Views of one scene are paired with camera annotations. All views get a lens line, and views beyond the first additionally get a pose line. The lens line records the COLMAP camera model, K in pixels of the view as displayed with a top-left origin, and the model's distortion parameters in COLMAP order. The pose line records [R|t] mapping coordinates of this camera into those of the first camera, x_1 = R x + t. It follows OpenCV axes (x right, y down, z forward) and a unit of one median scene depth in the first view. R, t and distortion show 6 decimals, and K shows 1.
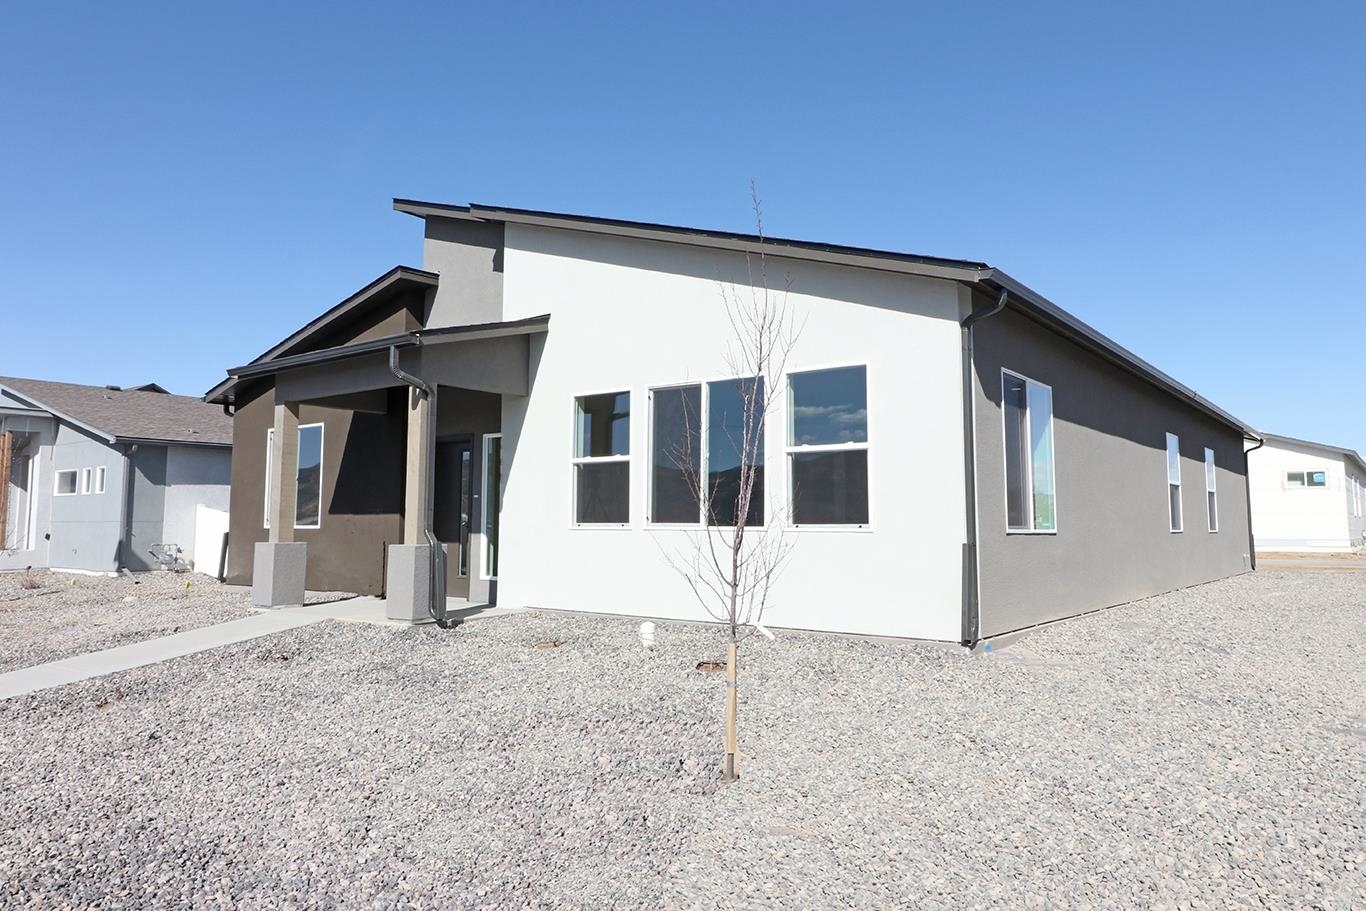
lens RADIAL K [[960.6, 0, 687.3], [0, 960.6, 424.4], [0, 0, 1]] dist [-0.000005, 0.000340]
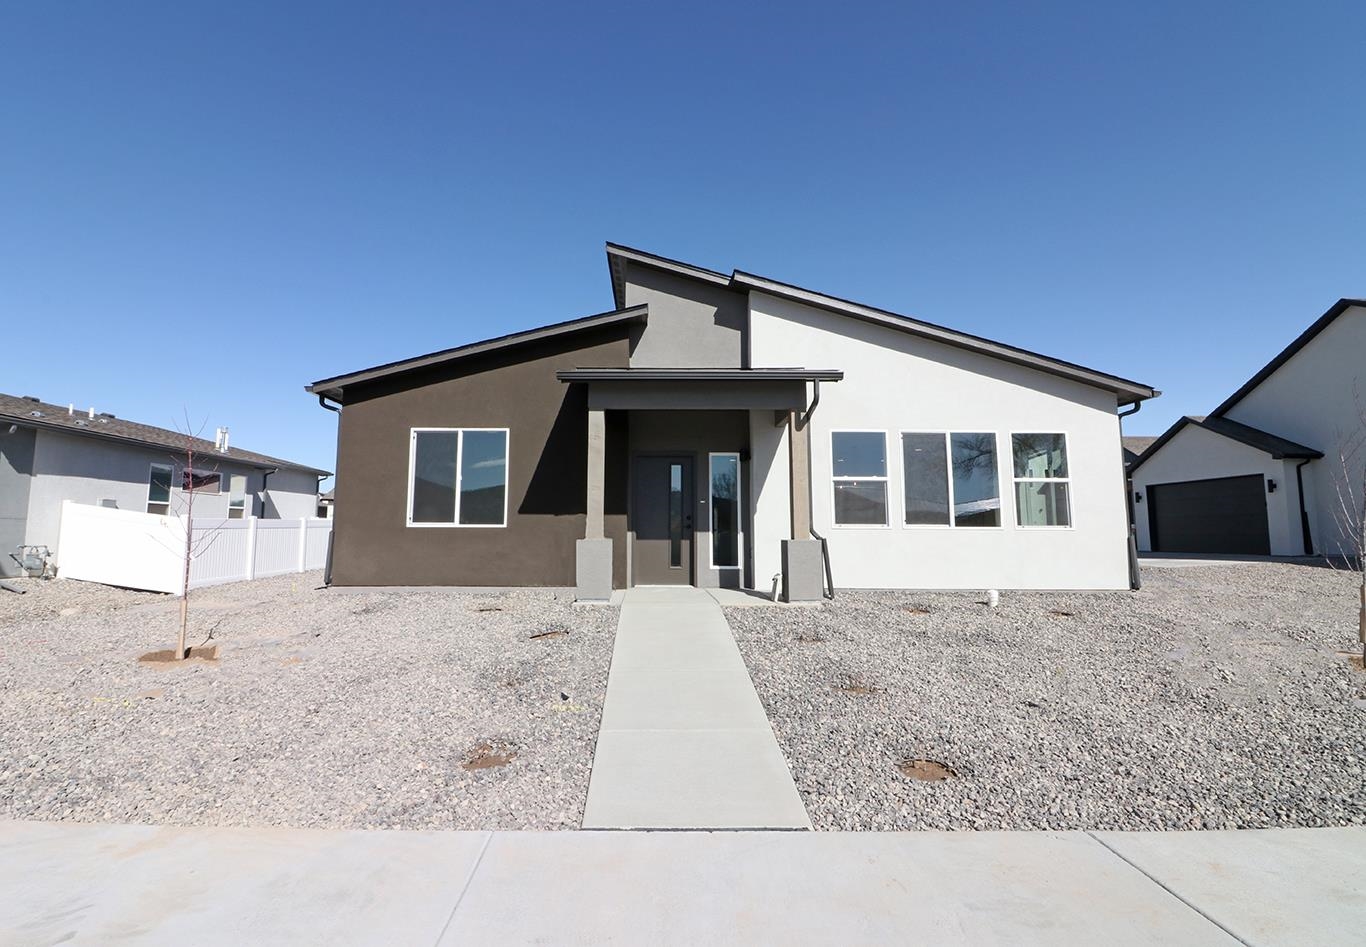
lens RADIAL K [[648.5, 0, 658.4], [0, 648.5, 471.9], [0, 0, 1]] dist [-0.000244, -0.000212]
pose [[0.793387, 0.065557, 0.605178, -0.885991], [-0.068279, 0.997494, -0.018542, 0.063360], [-0.604877, -0.026610, 0.795874, 0.417273]]
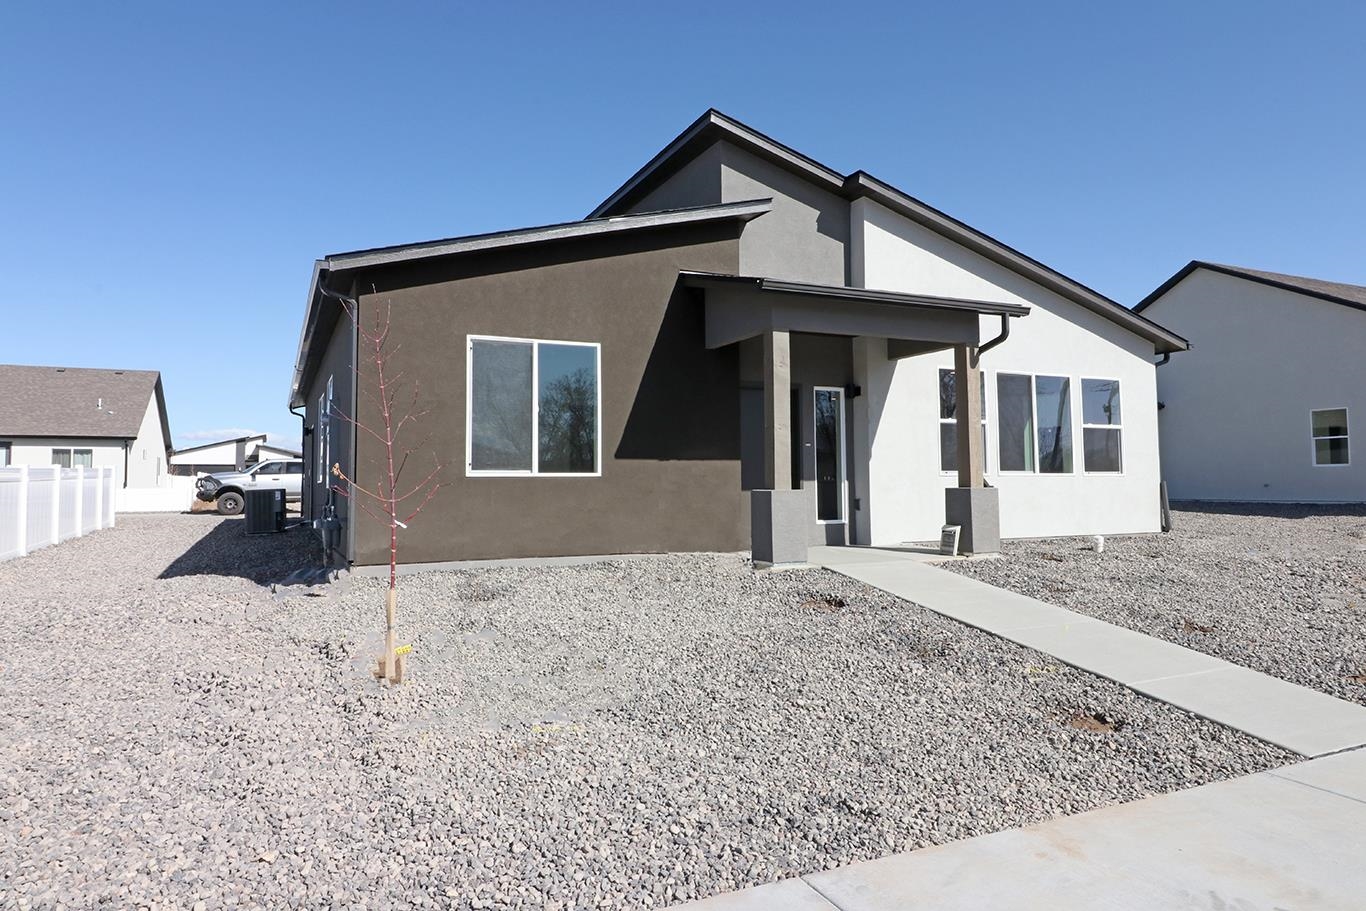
lens RADIAL K [[861.3, 0, 683.0], [0, 861.3, 455.5], [0, 0, 1]] dist [0.002045, 0.000841]
pose [[0.465423, 0.034177, 0.884428, -1.268815], [-0.082628, 0.996568, 0.004971, 0.105936], [-0.881223, -0.075392, 0.466649, 0.777849]]
